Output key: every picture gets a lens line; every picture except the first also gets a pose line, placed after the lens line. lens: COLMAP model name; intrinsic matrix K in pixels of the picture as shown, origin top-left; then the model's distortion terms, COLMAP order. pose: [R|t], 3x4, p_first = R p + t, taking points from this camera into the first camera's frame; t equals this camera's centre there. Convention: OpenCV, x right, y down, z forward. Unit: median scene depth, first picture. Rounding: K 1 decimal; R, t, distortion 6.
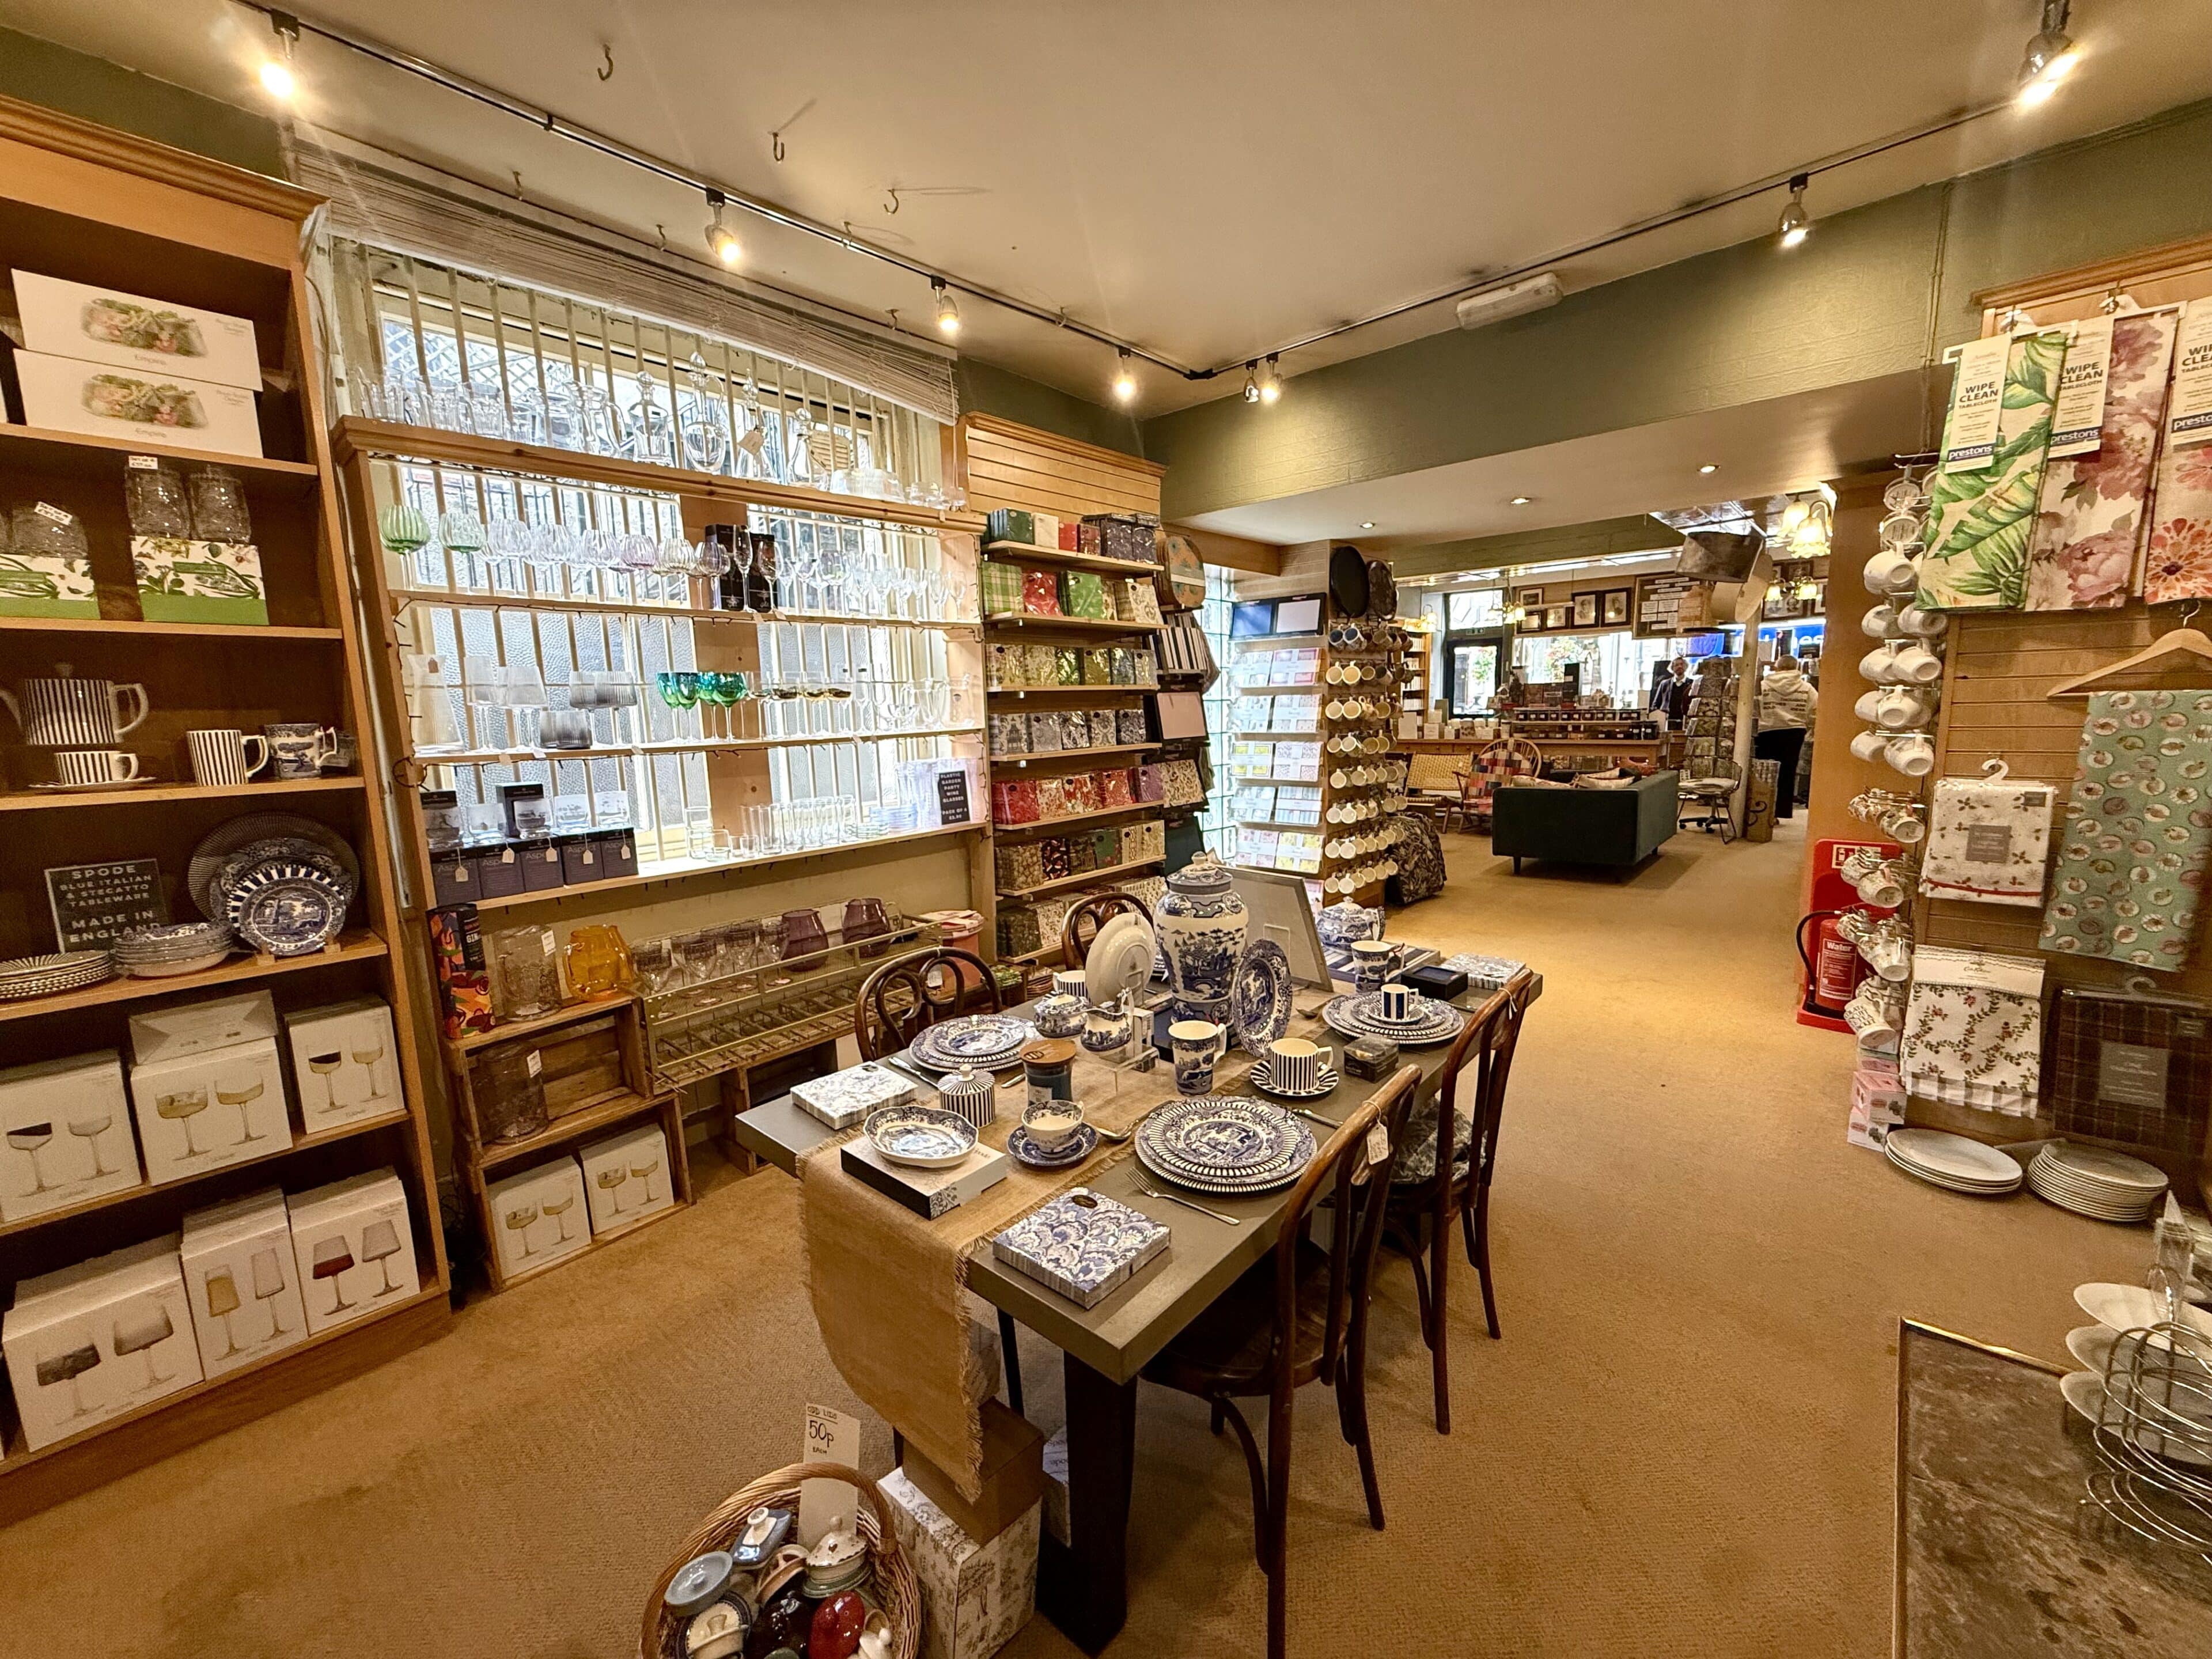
lens RADIAL K [[881.7, 0, 1110.6], [0, 881.7, 838.5], [0, 0, 1]] dist [0.001612, 0.000170]
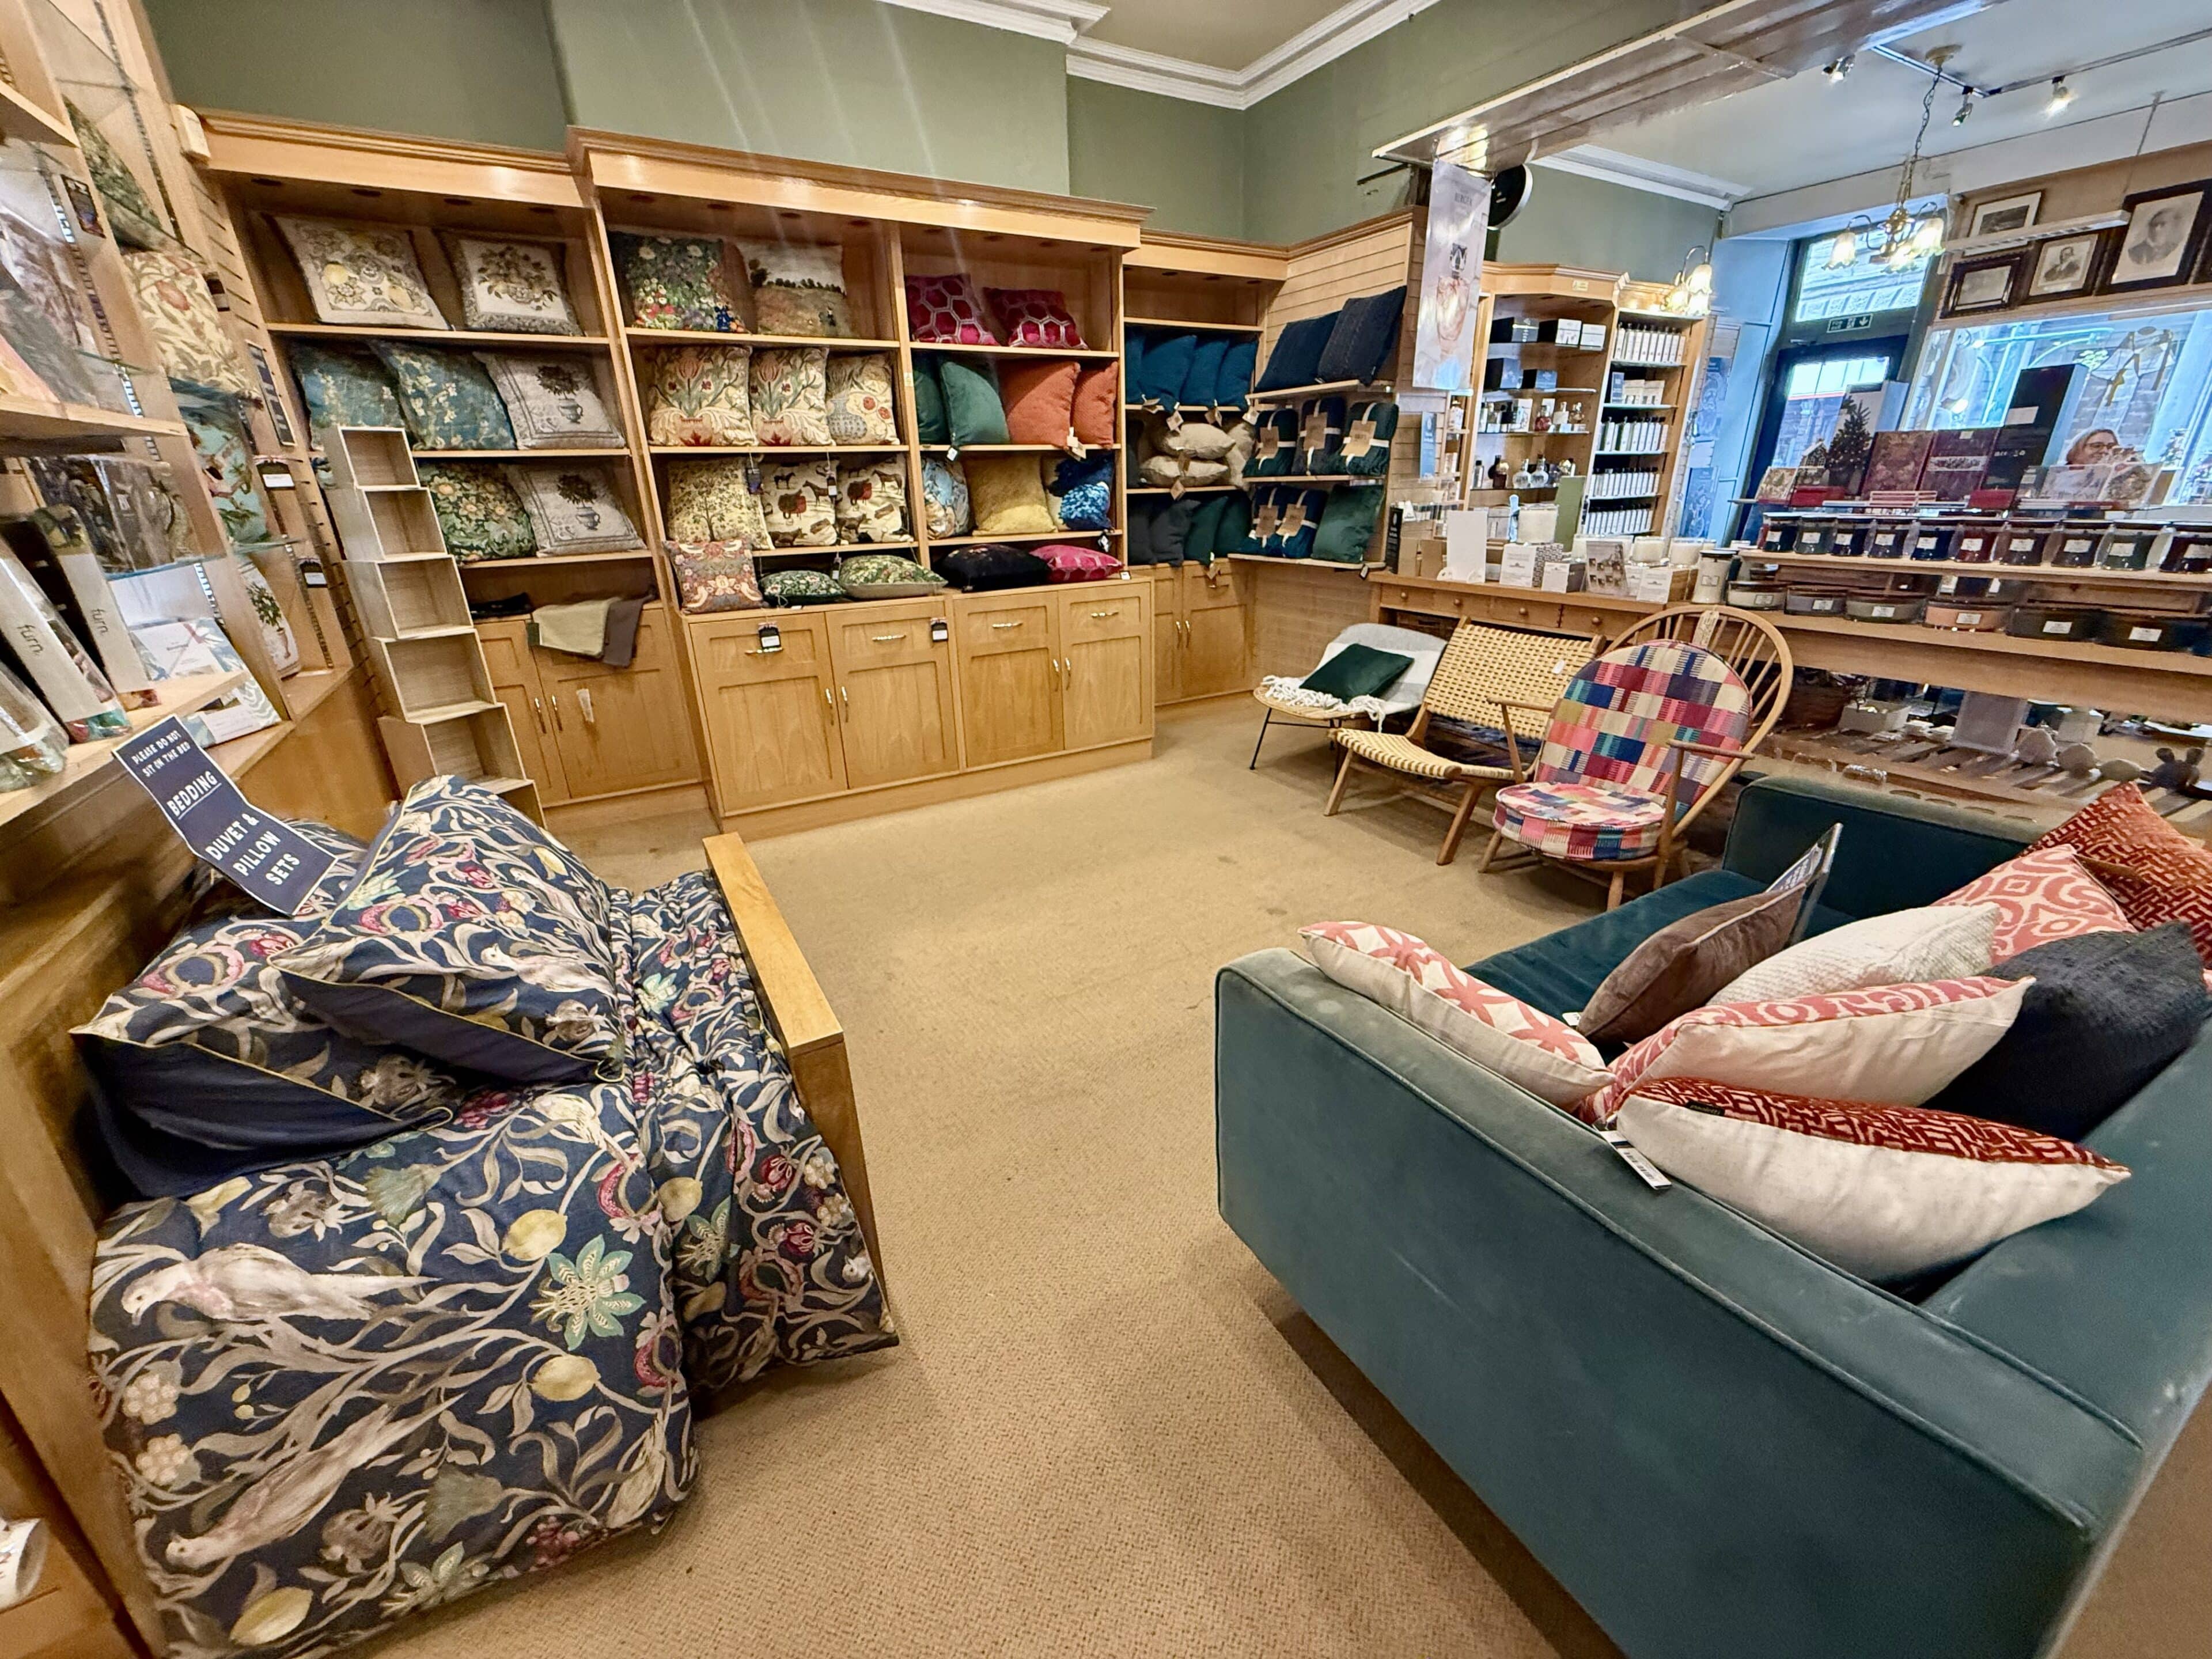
lens RADIAL K [[881.7, 0, 1105.3], [0, 881.7, 830.6], [0, 0, 1]] dist [0.001612, 0.000170]
pose [[0.945762, 0.130446, -0.297519, 0.485761], [-0.056186, 0.967720, 0.245686, -0.140968], [0.319964, -0.215644, 0.922562, 0.845319]]
